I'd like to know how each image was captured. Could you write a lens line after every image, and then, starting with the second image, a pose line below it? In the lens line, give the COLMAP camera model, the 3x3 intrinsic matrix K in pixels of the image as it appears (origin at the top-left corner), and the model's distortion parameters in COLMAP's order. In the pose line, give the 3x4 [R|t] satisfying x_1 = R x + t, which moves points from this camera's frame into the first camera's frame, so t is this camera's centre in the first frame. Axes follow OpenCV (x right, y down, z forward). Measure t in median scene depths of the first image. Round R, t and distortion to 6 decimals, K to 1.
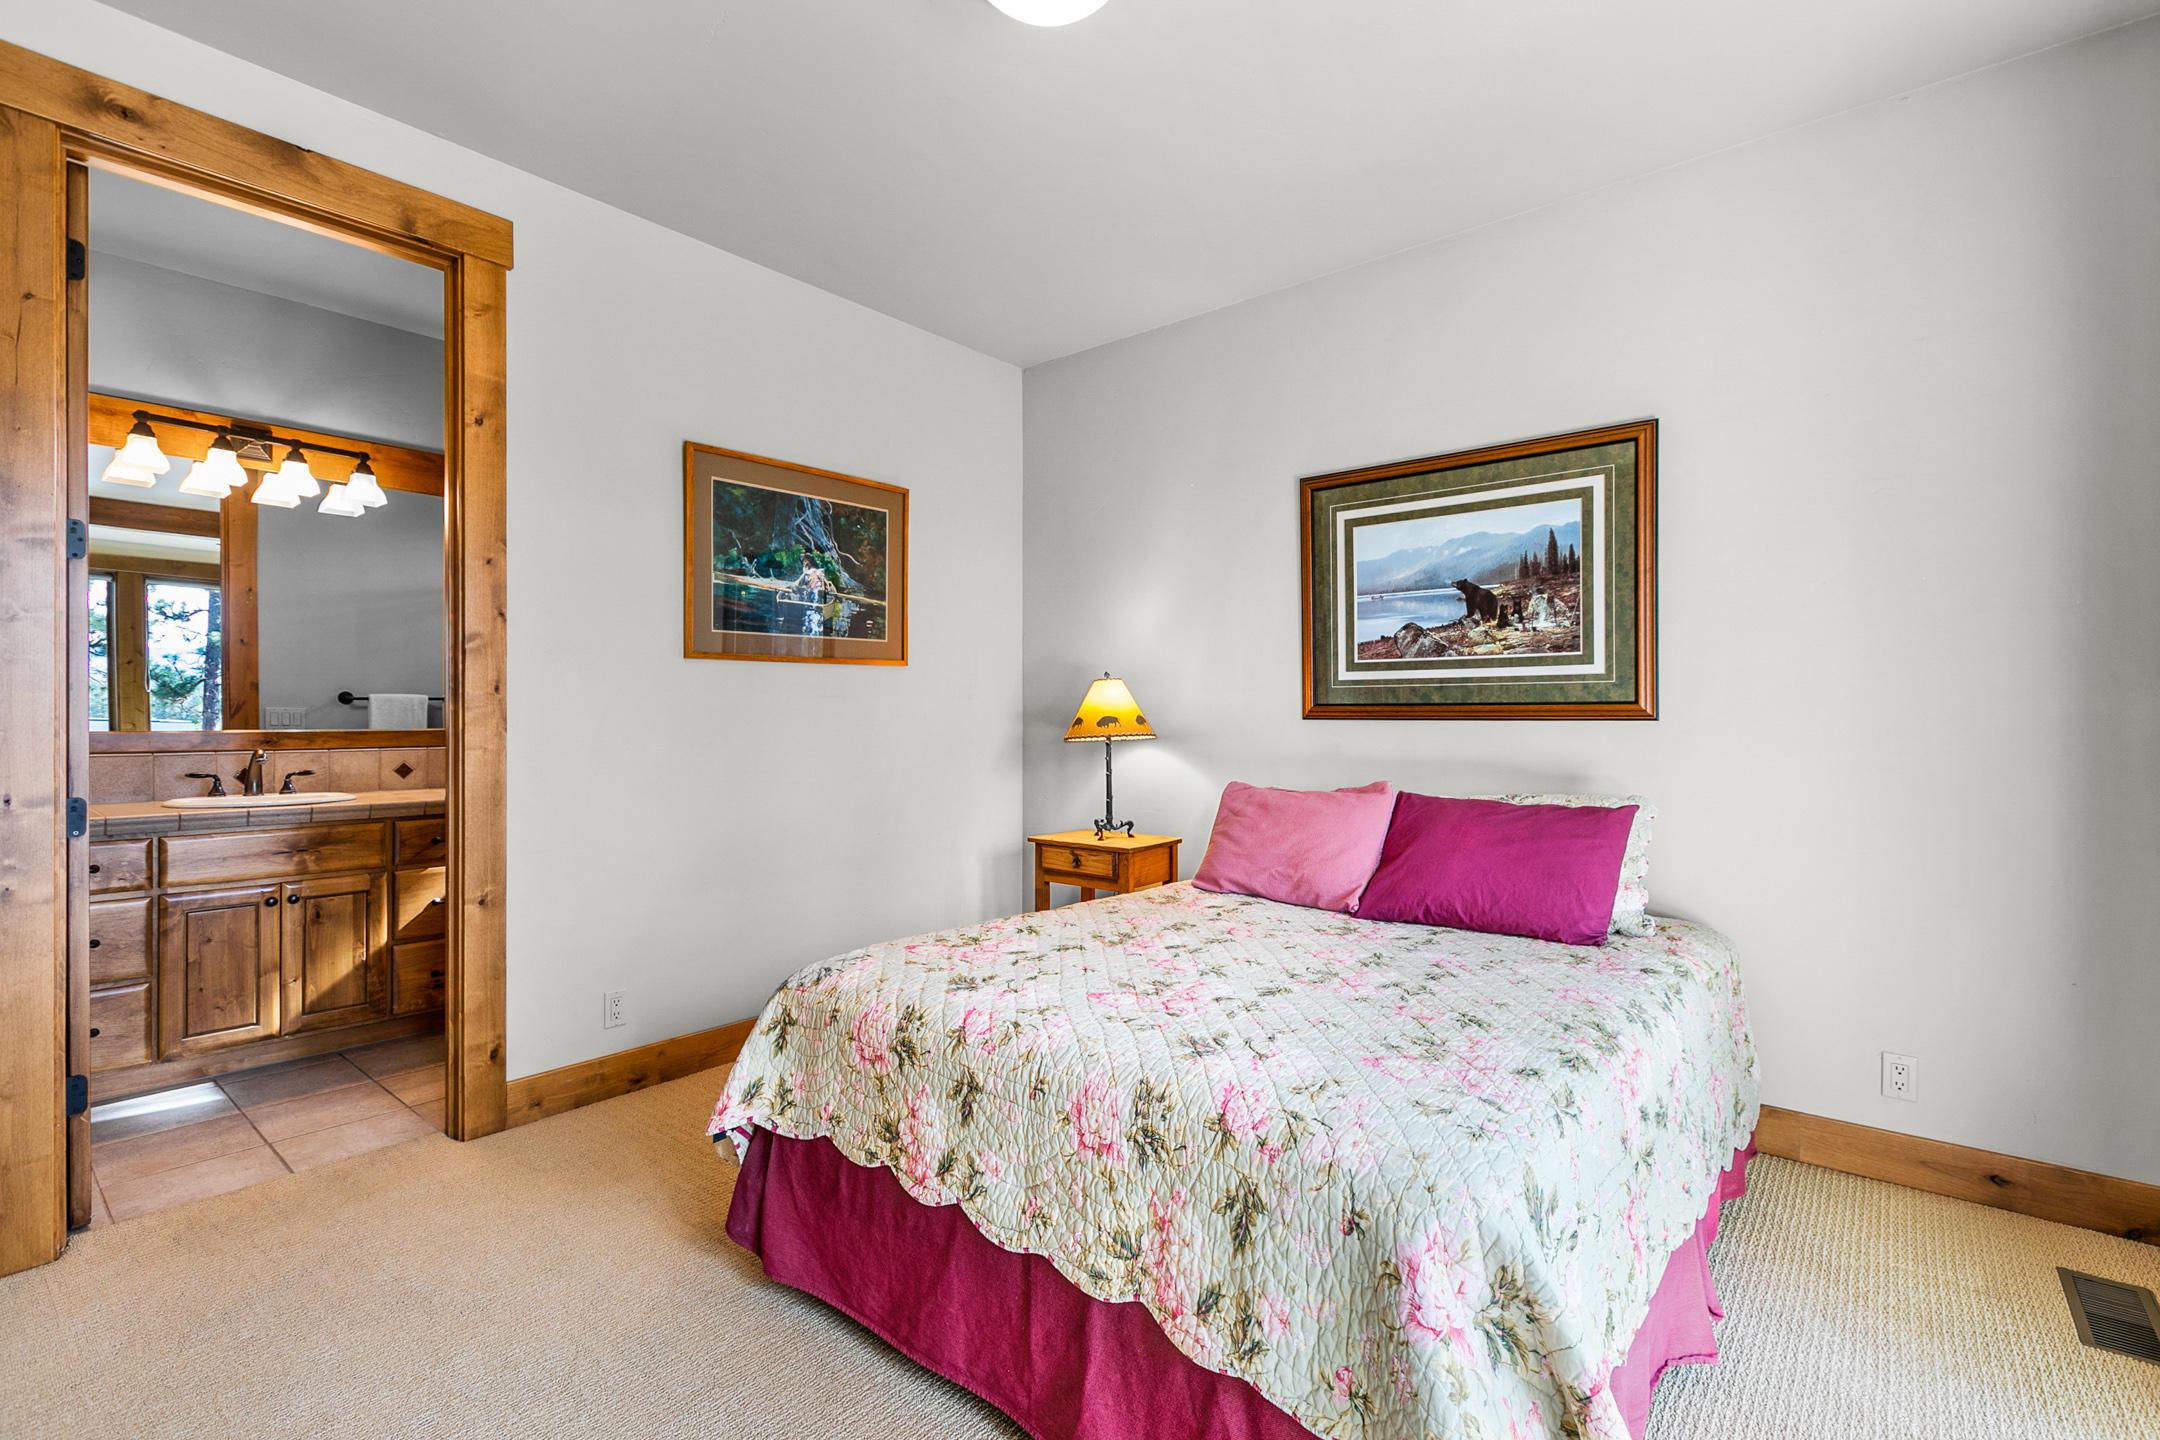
lens RADIAL K [[962.4, 0, 1088.3], [0, 962.4, 718.2], [0, 0, 1]] dist [-0.000314, 0.000318]
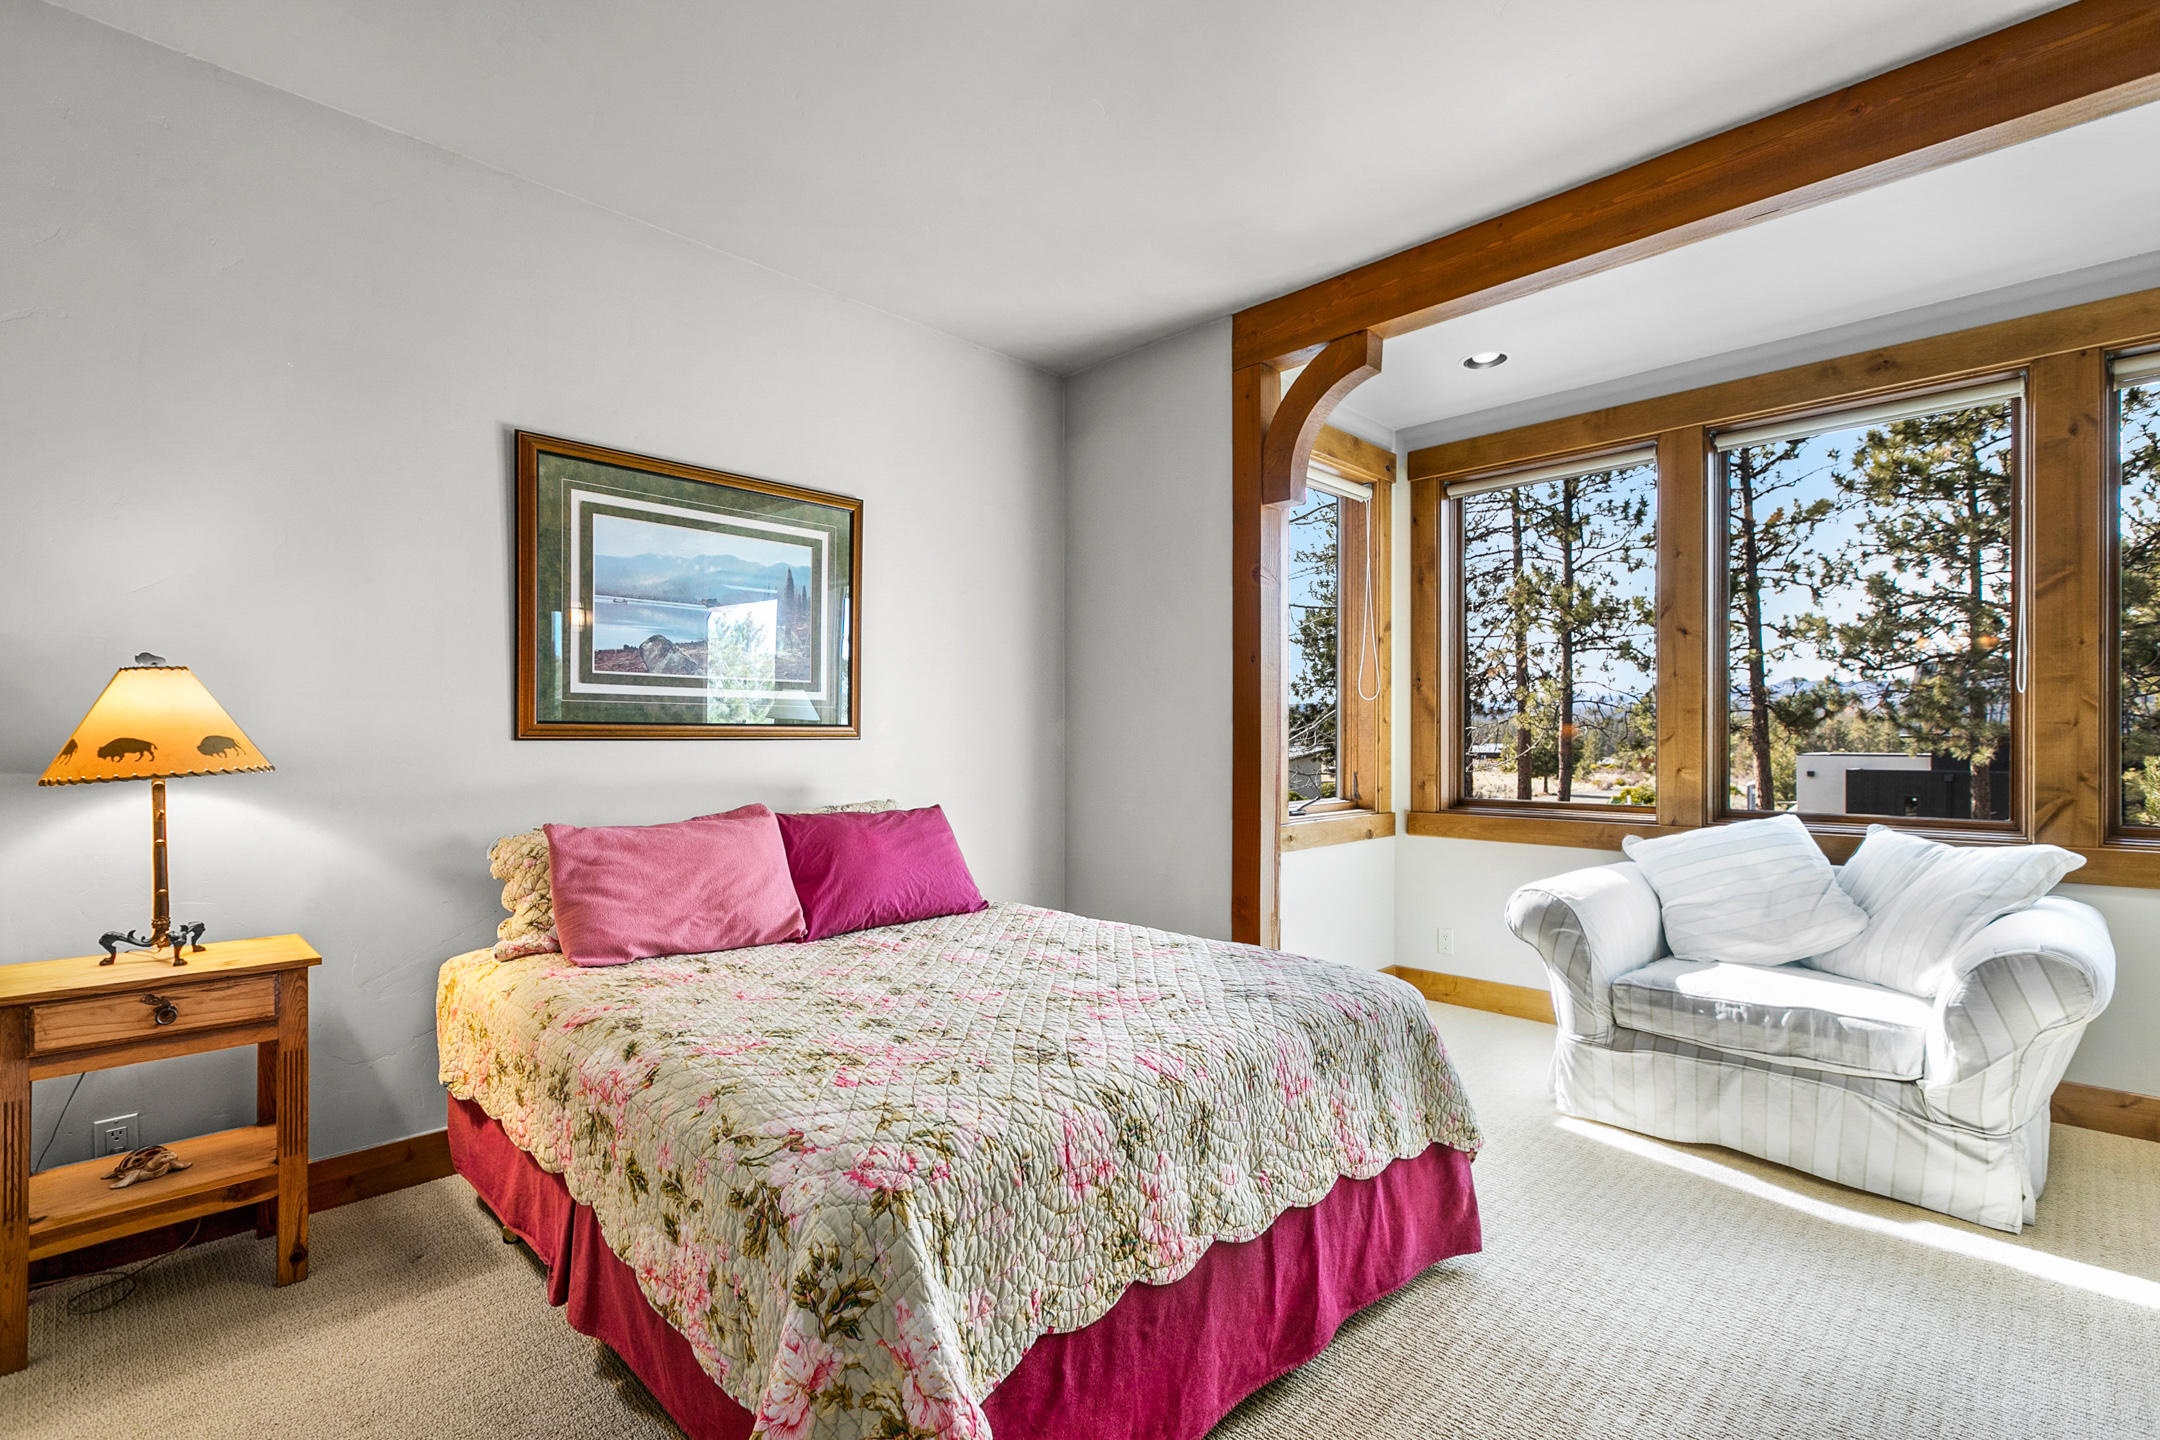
lens RADIAL K [[962.4, 0, 1084.4], [0, 962.4, 736.5], [0, 0, 1]] dist [-0.000314, 0.000318]
pose [[0.101087, -0.001345, 0.994877, -0.612296], [0.001093, 0.999999, 0.001241, -0.002877], [-0.994877, 0.000962, 0.101089, 0.566530]]
